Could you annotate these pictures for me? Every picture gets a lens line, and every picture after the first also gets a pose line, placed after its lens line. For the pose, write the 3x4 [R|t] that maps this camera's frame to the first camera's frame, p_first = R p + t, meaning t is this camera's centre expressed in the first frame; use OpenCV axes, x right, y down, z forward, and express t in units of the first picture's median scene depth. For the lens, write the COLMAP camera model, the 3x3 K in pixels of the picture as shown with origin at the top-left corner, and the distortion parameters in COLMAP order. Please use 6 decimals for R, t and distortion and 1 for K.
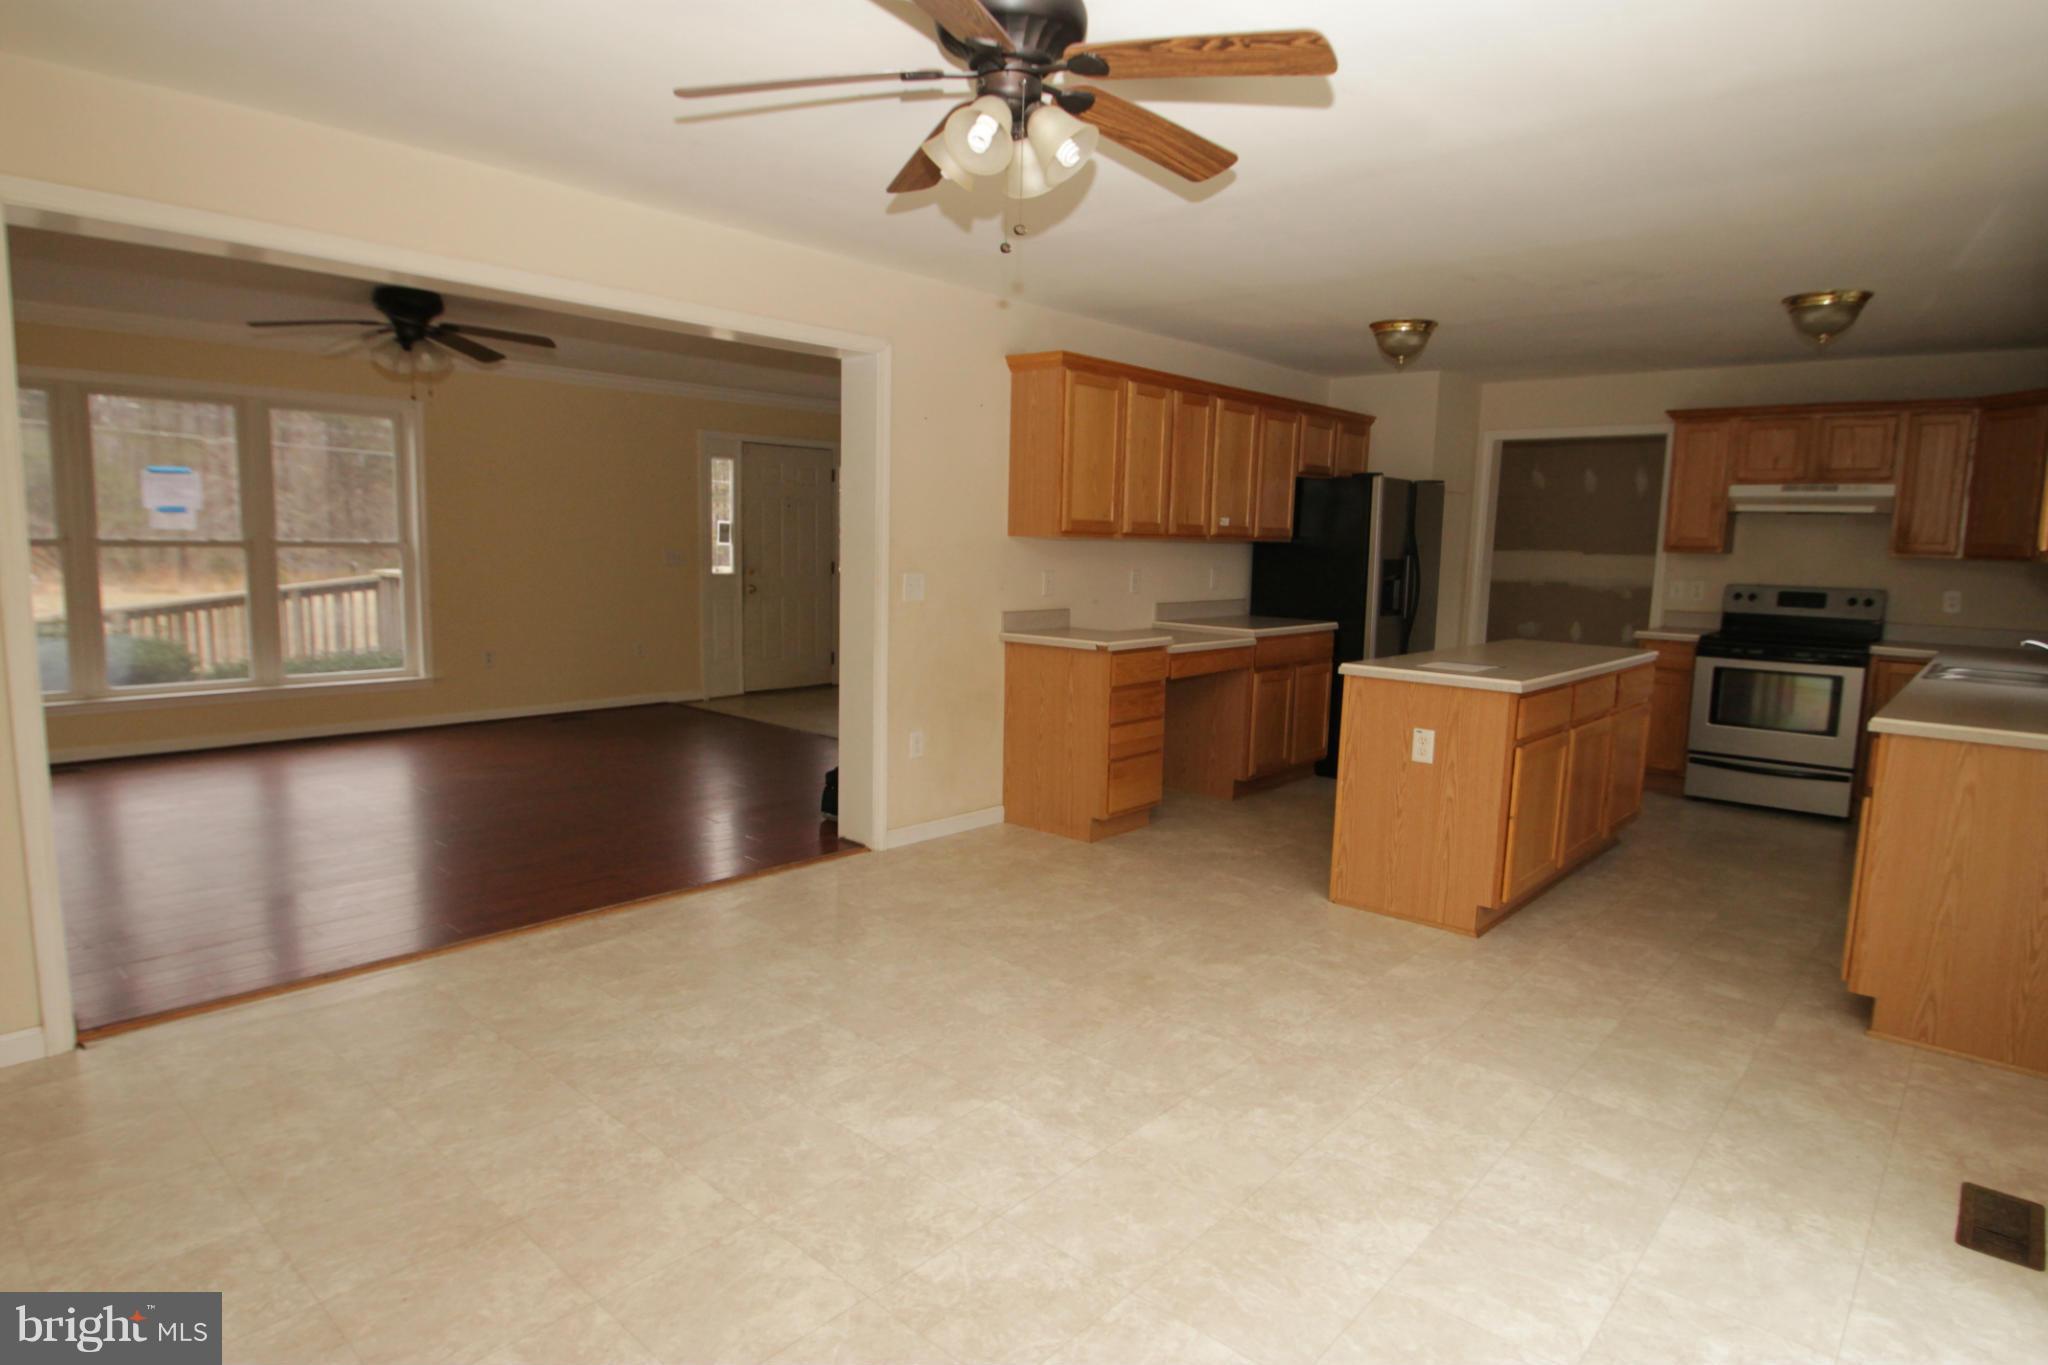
lens RADIAL K [[1122.0, 0, 1013.6], [0, 1122.0, 685.1], [0, 0, 1]] dist [-0.015649, -0.000764]
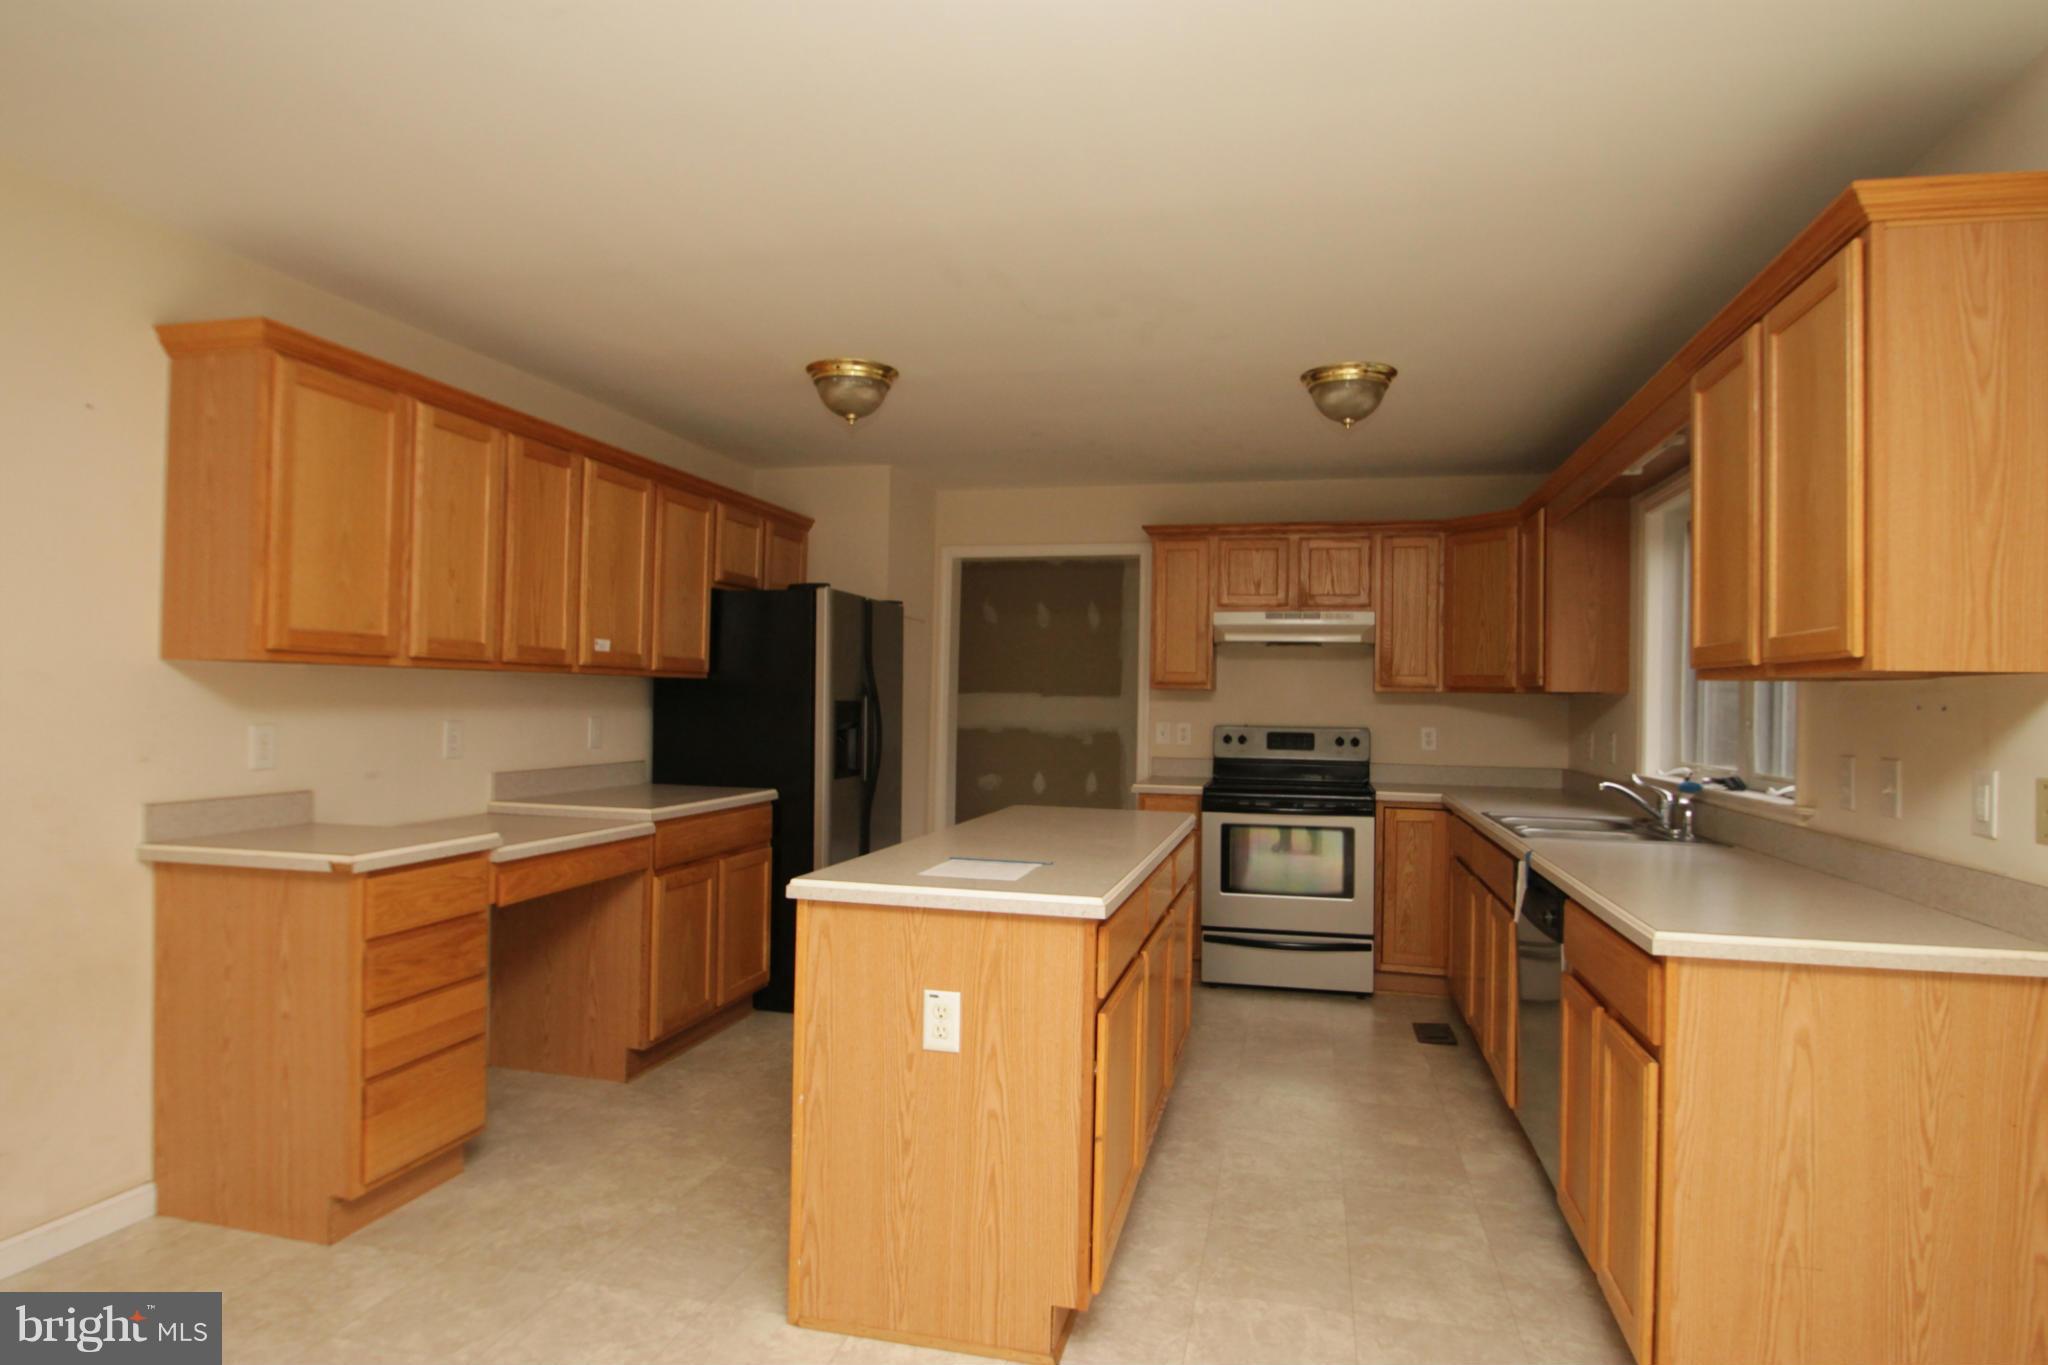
lens RADIAL K [[1122.0, 0, 1013.6], [0, 1122.0, 685.1], [0, 0, 1]] dist [-0.015649, -0.000764]
pose [[0.880242, -0.001197, 0.474524, 0.097299], [0.065677, 0.990680, -0.119332, -0.031286], [-0.469958, 0.136207, 0.872116, 0.347432]]
